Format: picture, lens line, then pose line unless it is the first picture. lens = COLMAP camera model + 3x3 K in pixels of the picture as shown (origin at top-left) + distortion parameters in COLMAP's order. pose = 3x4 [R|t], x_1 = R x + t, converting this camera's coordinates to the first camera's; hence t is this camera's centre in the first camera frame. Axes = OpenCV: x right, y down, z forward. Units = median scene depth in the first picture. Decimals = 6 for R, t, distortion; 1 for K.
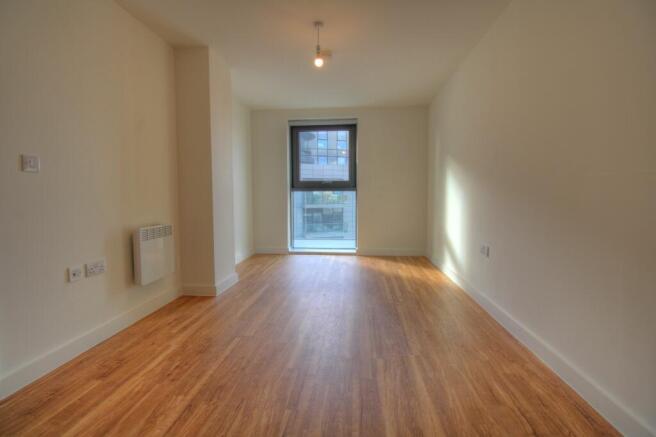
lens RADIAL K [[308.5, 0, 327.2], [0, 308.5, 216.2], [0, 0, 1]] dist [0.000491, 0.000005]
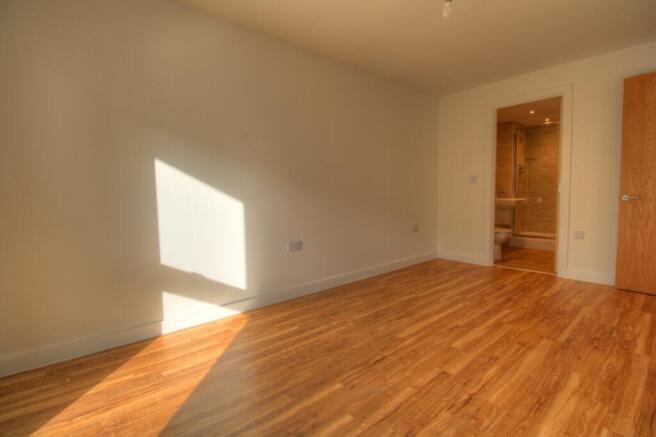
lens RADIAL K [[306.9, 0, 331.0], [0, 306.9, 215.8], [0, 0, 1]] dist [0.001167, -0.013513]
pose [[-0.729362, -0.031277, 0.683413, -0.336230], [0.063563, 0.991535, 0.113214, -0.115485], [-0.681169, 0.126013, -0.721200, 1.760991]]
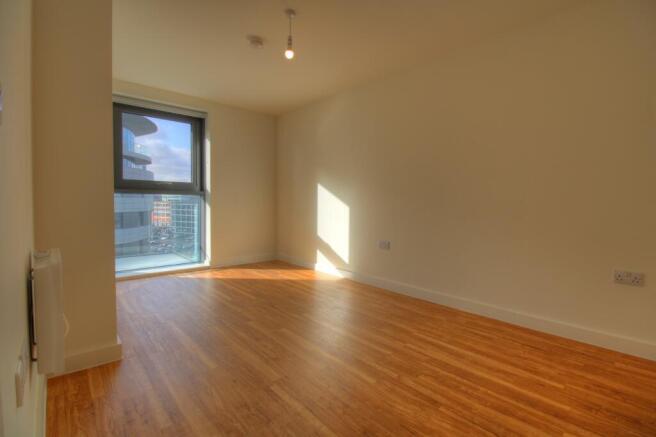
lens RADIAL K [[306.9, 0, 331.0], [0, 306.9, 215.8], [0, 0, 1]] dist [0.001167, -0.013513]
pose [[0.668951, -0.020280, 0.743030, -0.624999], [0.034069, 0.999414, -0.003395, -0.016723], [-0.742526, 0.027585, 0.669249, 0.311613]]
